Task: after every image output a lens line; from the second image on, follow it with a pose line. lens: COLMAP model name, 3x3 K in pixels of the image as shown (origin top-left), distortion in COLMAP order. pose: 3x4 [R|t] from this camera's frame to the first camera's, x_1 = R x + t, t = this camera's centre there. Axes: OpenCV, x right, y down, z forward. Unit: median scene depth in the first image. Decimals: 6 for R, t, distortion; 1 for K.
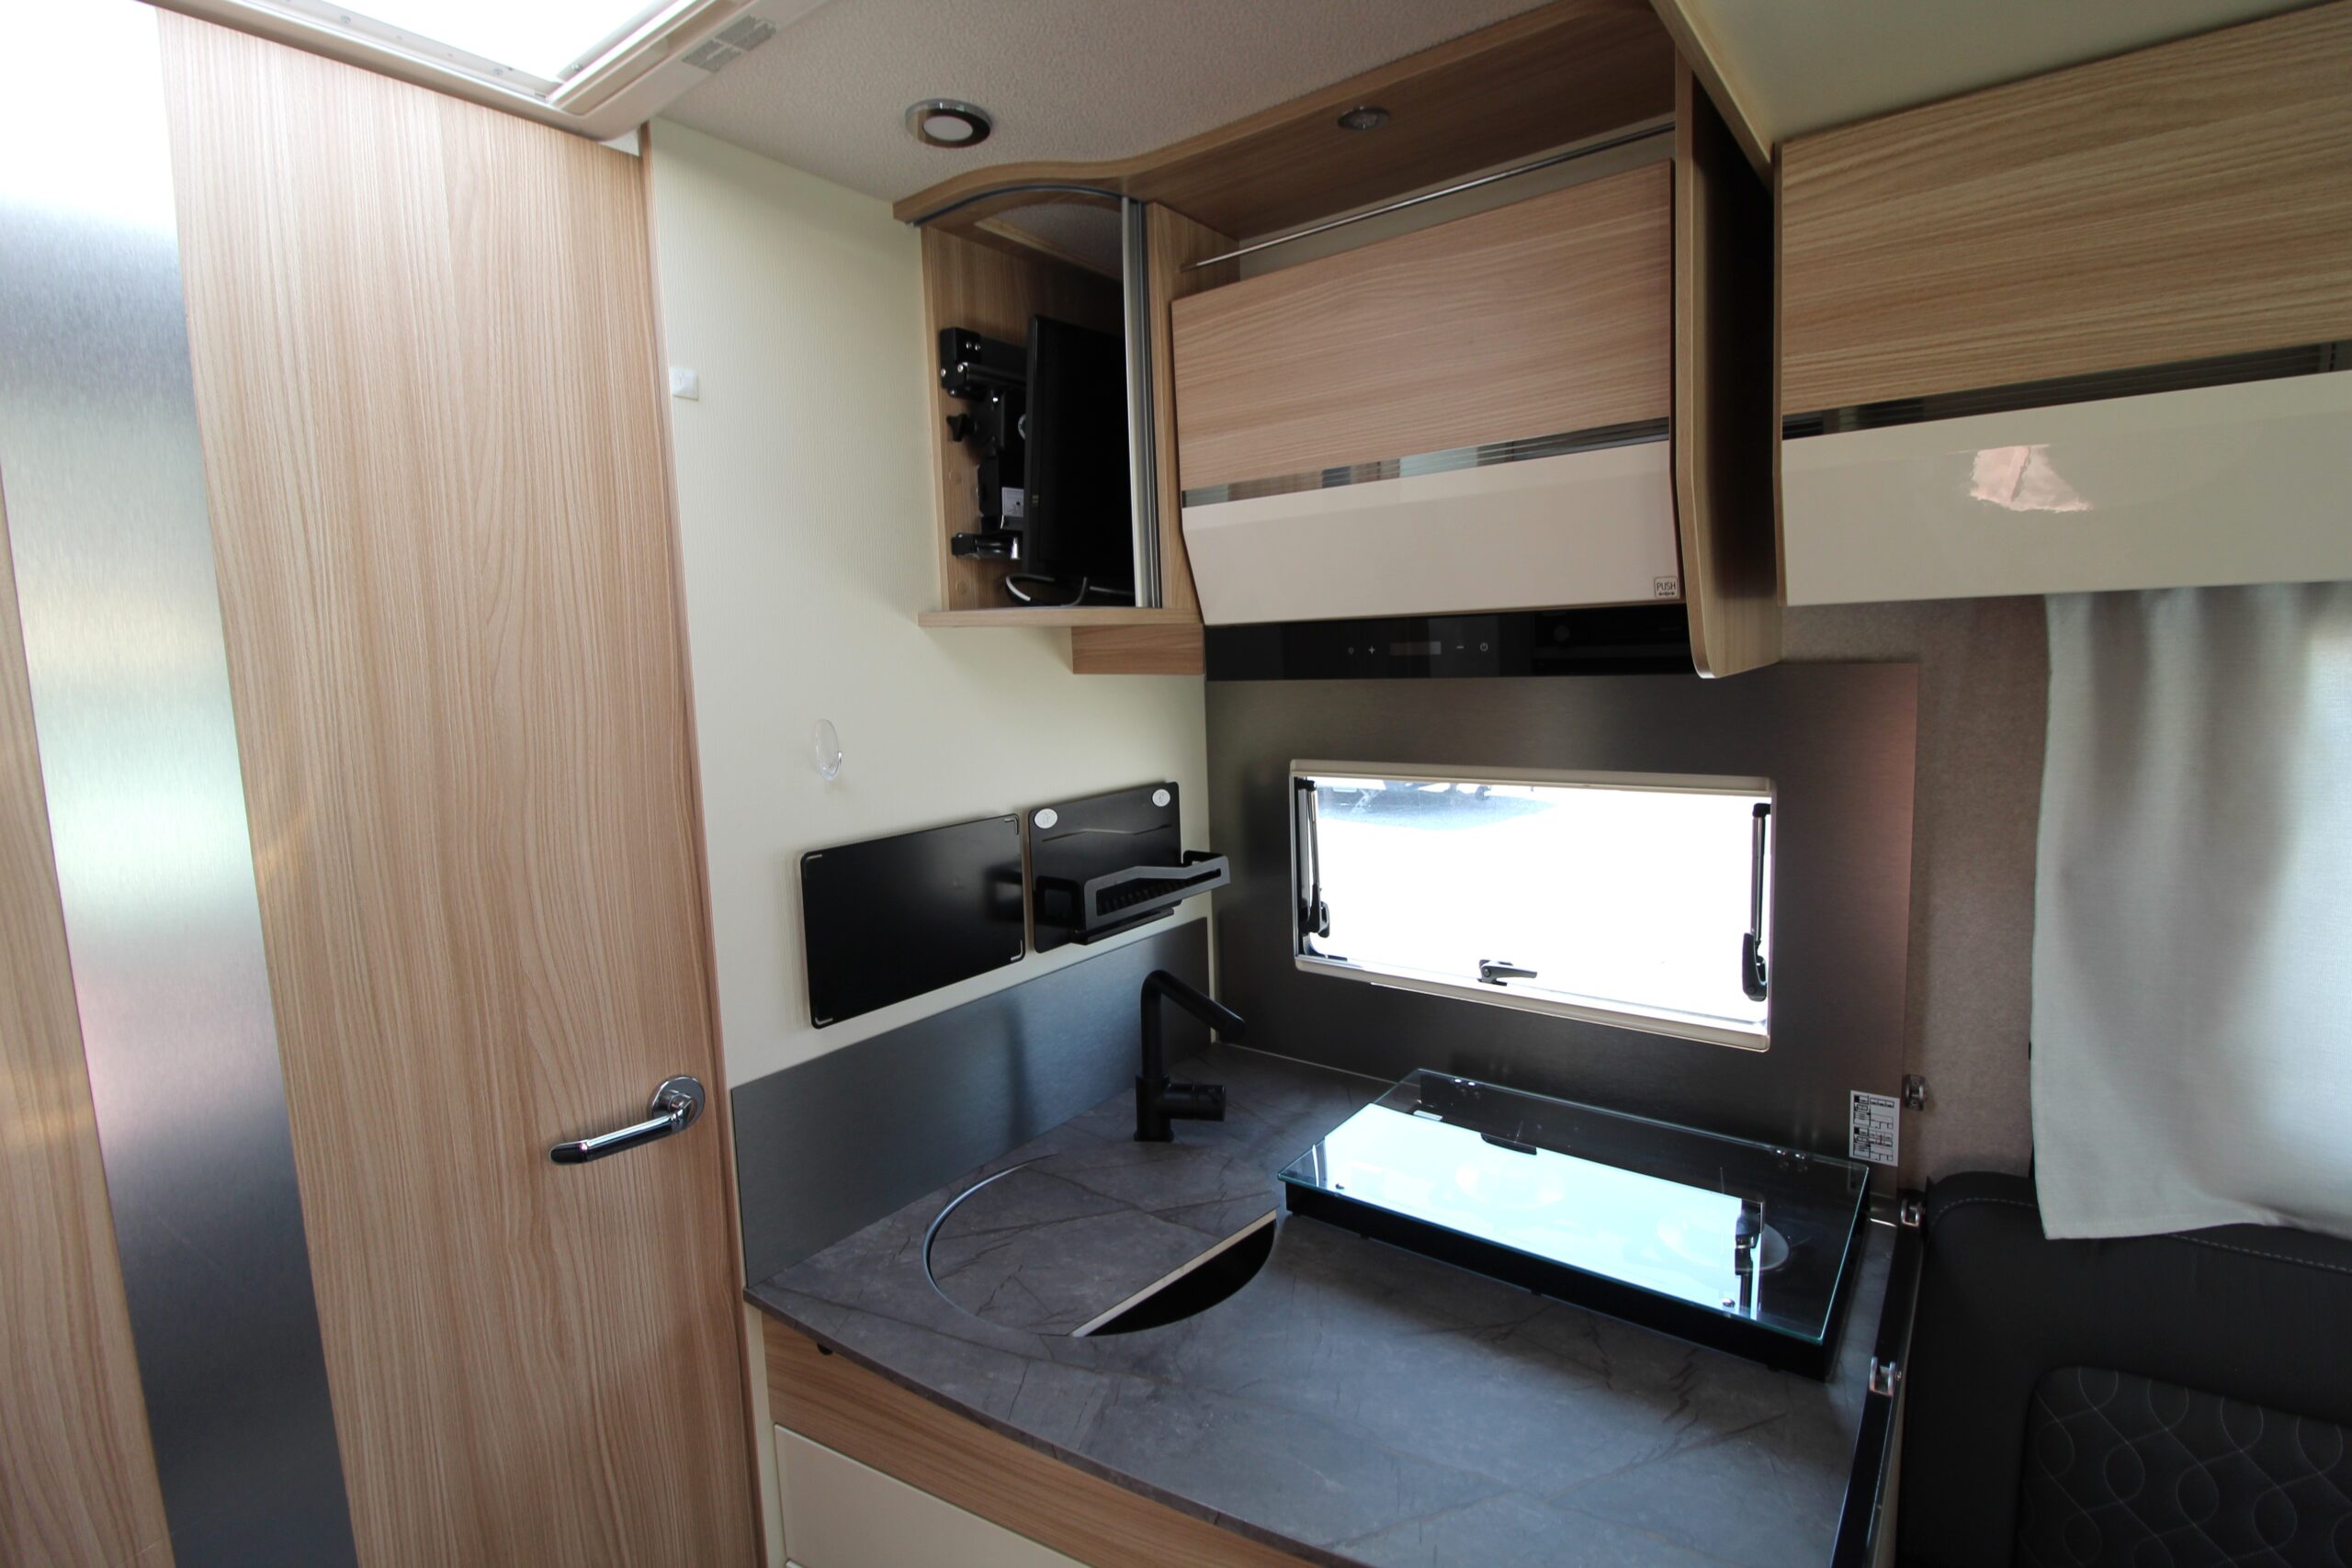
lens RADIAL K [[1083.6, 0, 1180.3], [0, 1083.6, 764.6], [0, 0, 1]] dist [-0.007117, -0.008947]
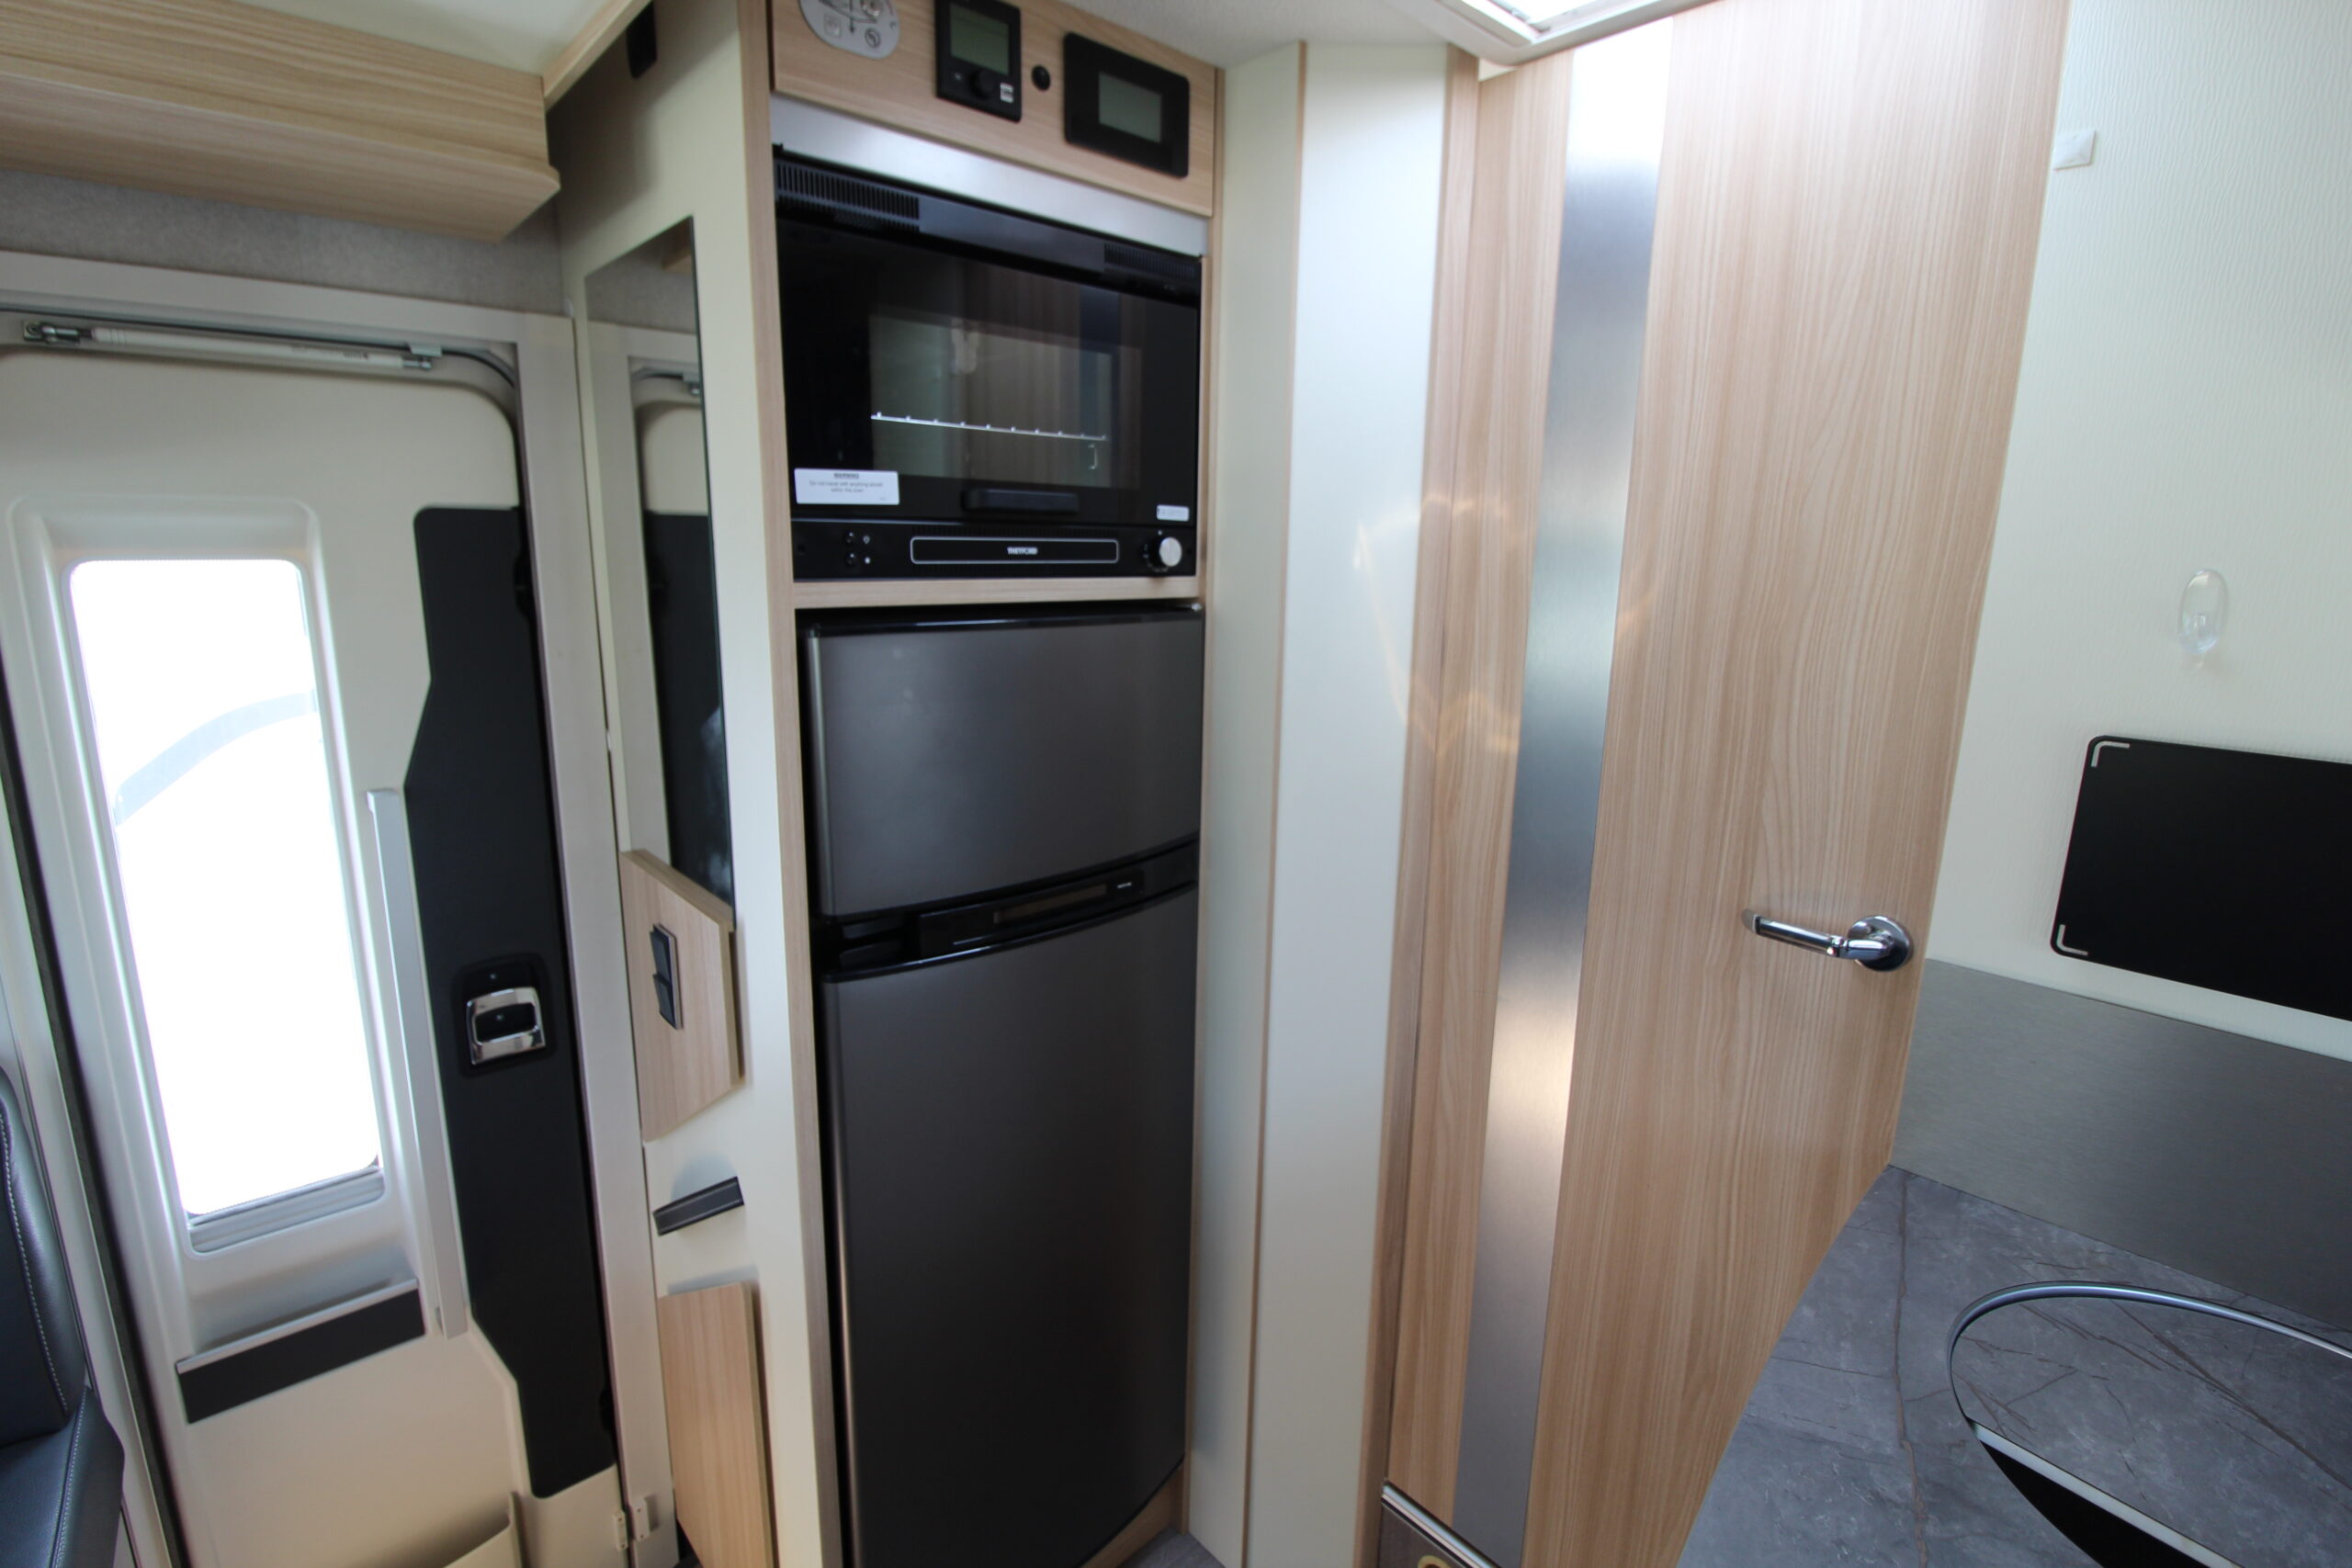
lens RADIAL K [[1083.6, 0, 1178.3], [0, 1083.6, 769.2], [0, 0, 1]] dist [-0.007117, -0.008947]
pose [[-0.174354, 0.229230, -0.957630, 0.584882], [-0.115400, 0.961067, 0.251063, -0.013691], [0.977898, 0.154285, -0.141112, 0.516952]]
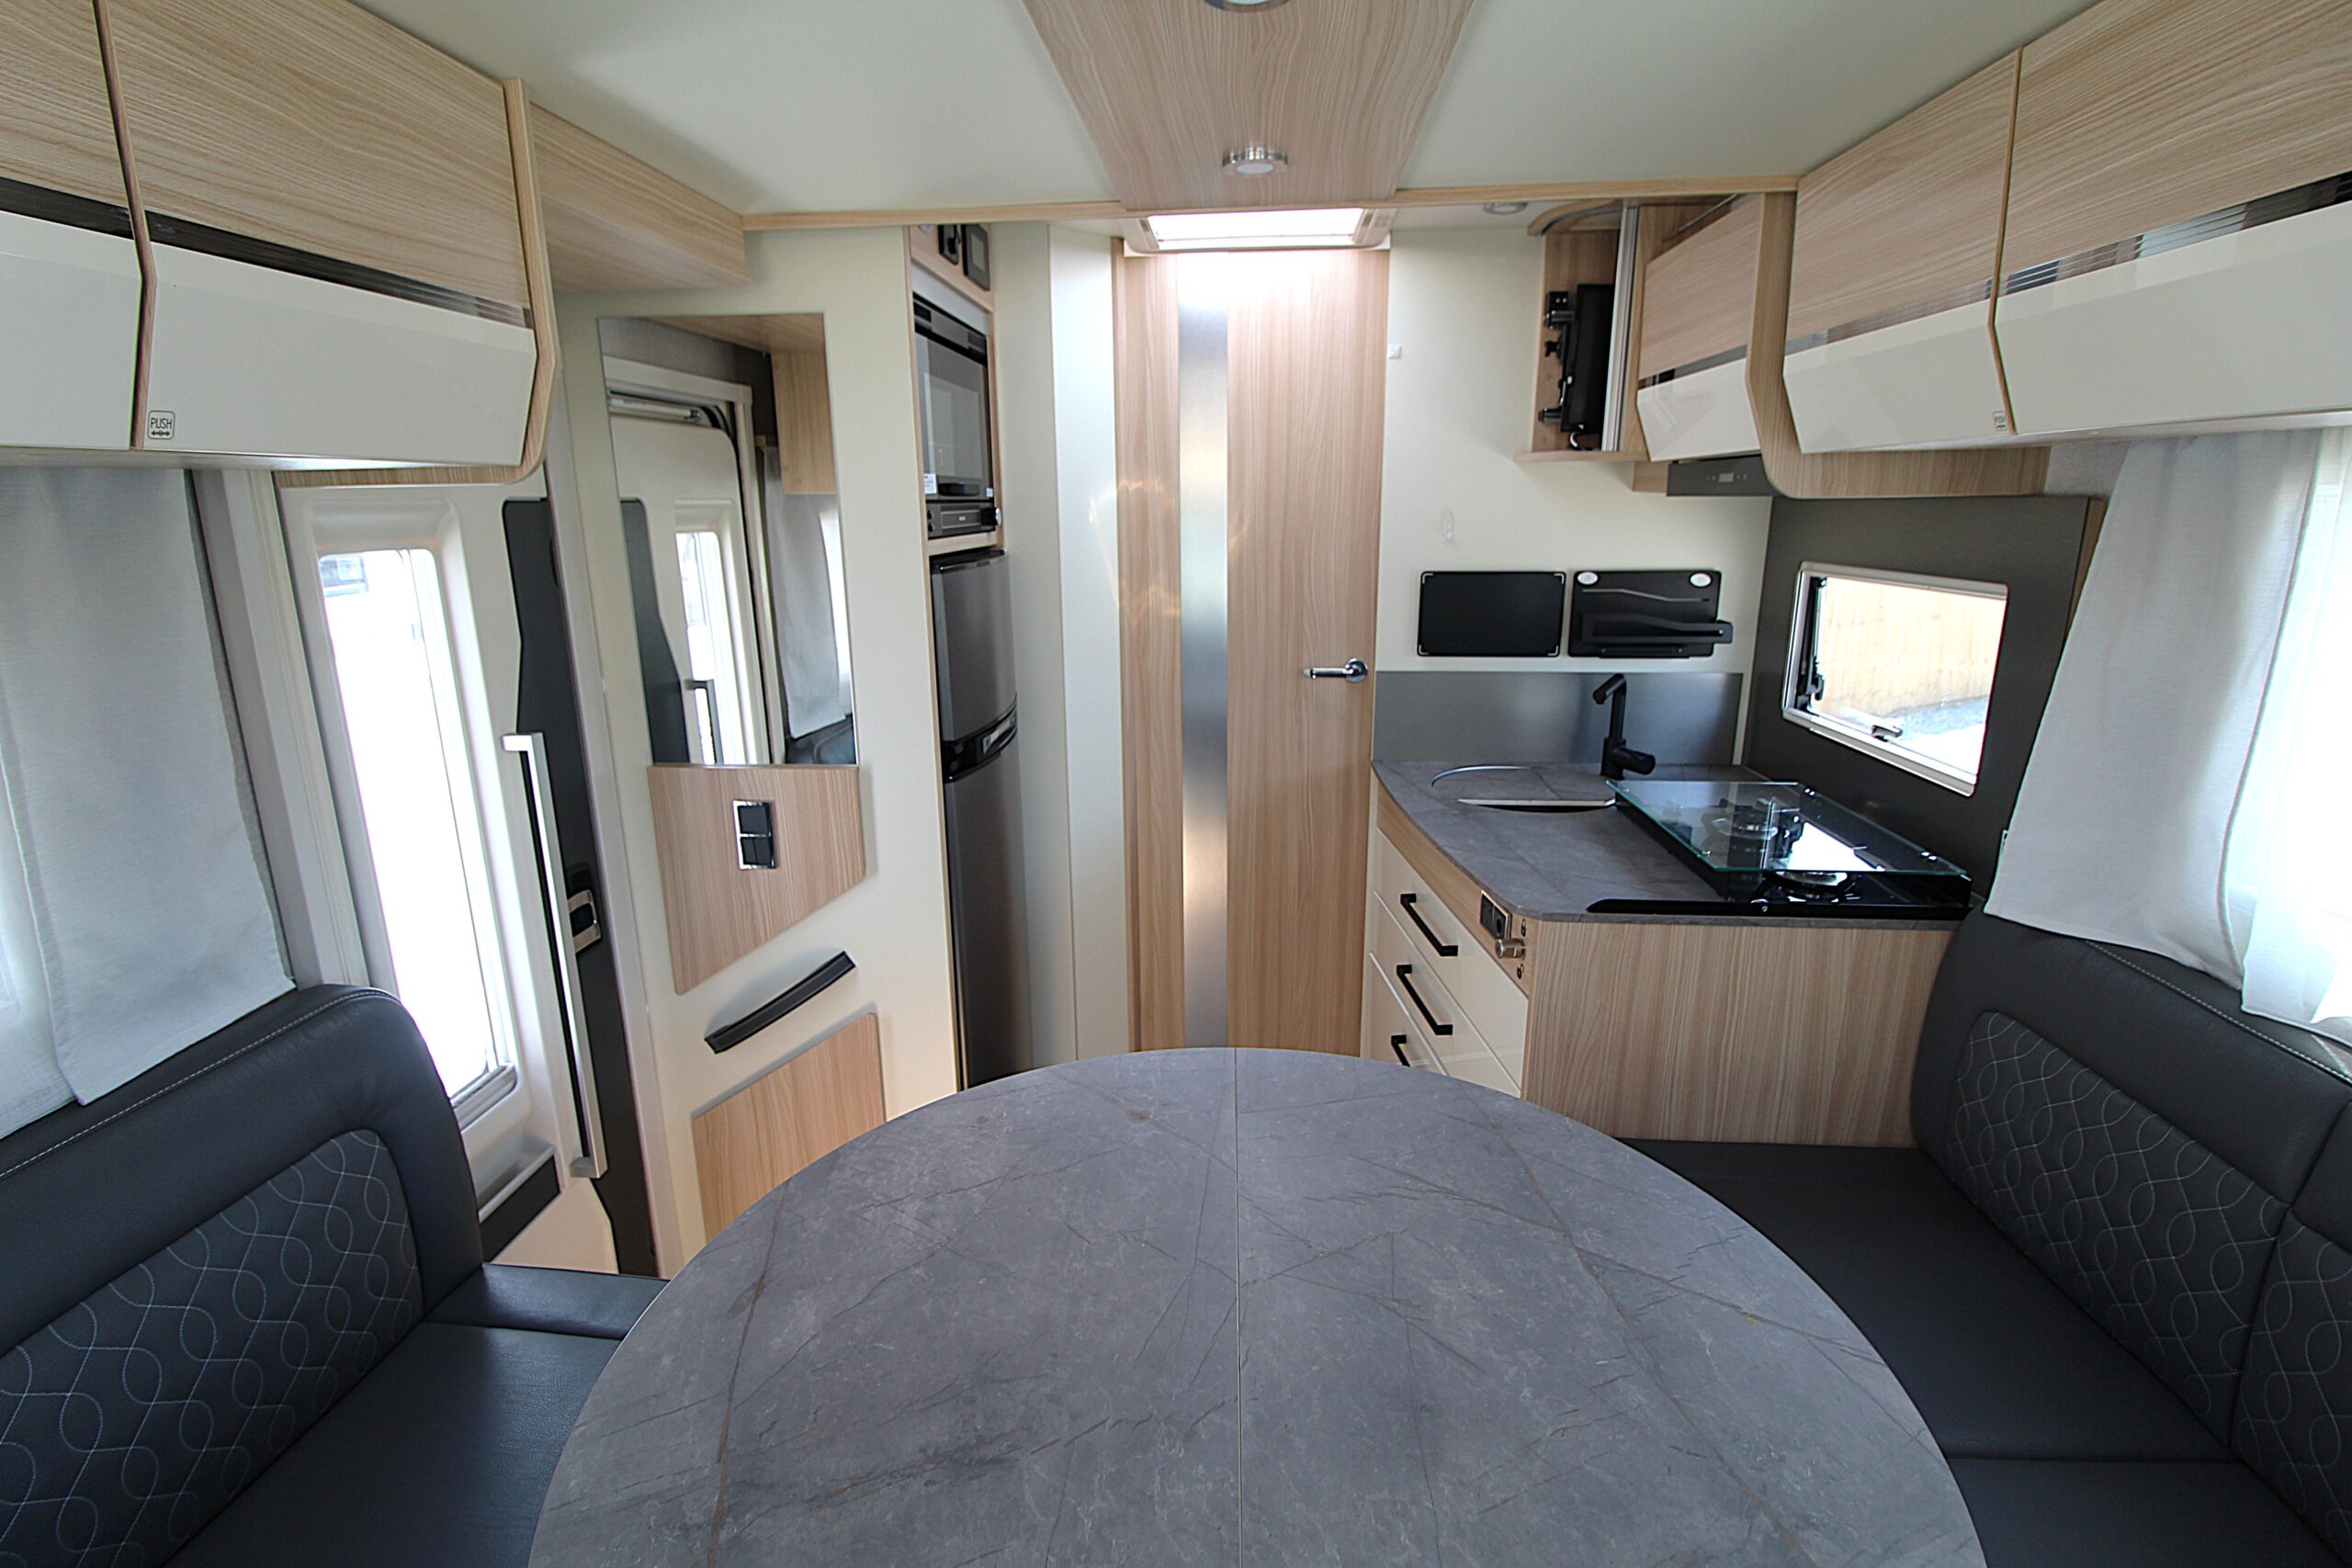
lens RADIAL K [[1083.6, 0, 1170.3], [0, 1083.6, 766.8], [0, 0, 1]] dist [-0.007117, -0.008947]
pose [[0.542193, 0.230709, -0.807961, 1.345171], [-0.099272, 0.972421, 0.211052, 0.062806], [0.834369, -0.034223, 0.550143, -0.681548]]
